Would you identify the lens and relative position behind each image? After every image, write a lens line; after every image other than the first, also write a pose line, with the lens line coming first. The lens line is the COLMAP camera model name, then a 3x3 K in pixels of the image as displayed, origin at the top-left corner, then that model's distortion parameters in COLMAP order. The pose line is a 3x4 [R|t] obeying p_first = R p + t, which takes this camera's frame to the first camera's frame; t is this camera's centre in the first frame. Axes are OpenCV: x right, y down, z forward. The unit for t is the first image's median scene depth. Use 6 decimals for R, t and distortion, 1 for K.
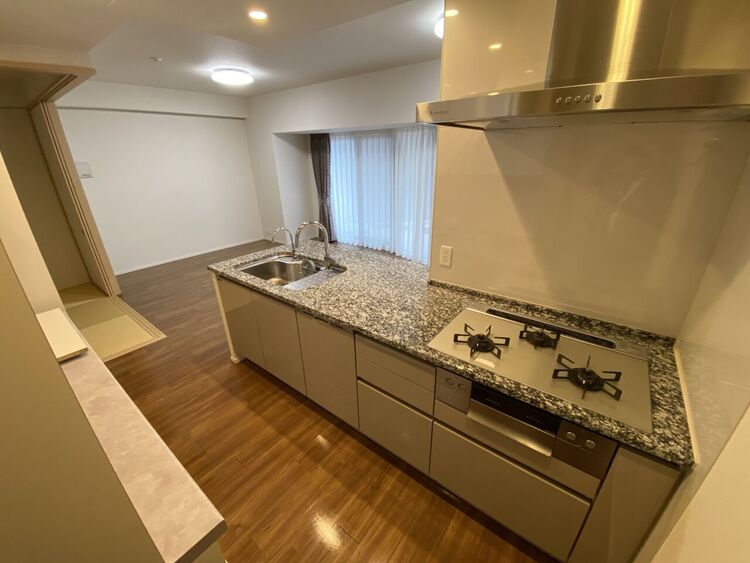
lens RADIAL K [[305.3, 0, 378.1], [0, 305.3, 282.5], [0, 0, 1]] dist [0.000818, -0.012639]
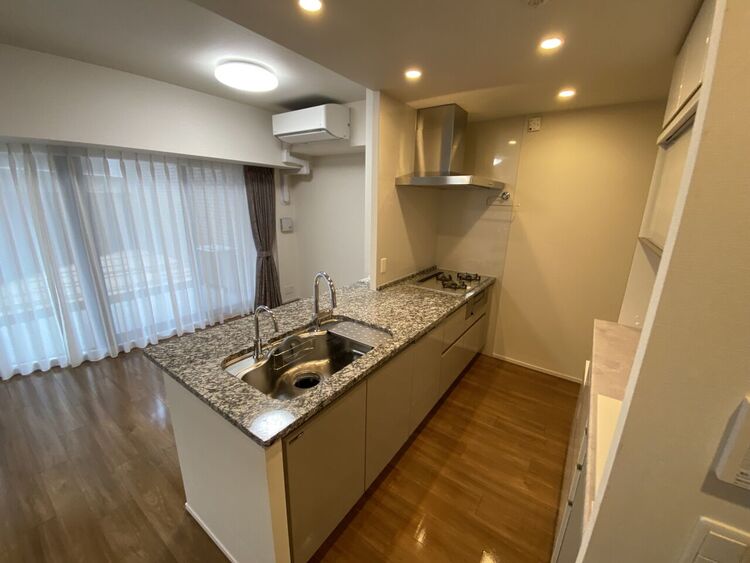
lens RADIAL K [[305.3, 0, 378.1], [0, 305.3, 282.5], [0, 0, 1]] dist [0.000818, -0.012639]
pose [[-0.039469, -0.247518, 0.968079, -1.172585], [0.369504, 0.896542, 0.244293, -0.372441], [-0.928391, 0.367351, 0.056073, 0.976099]]
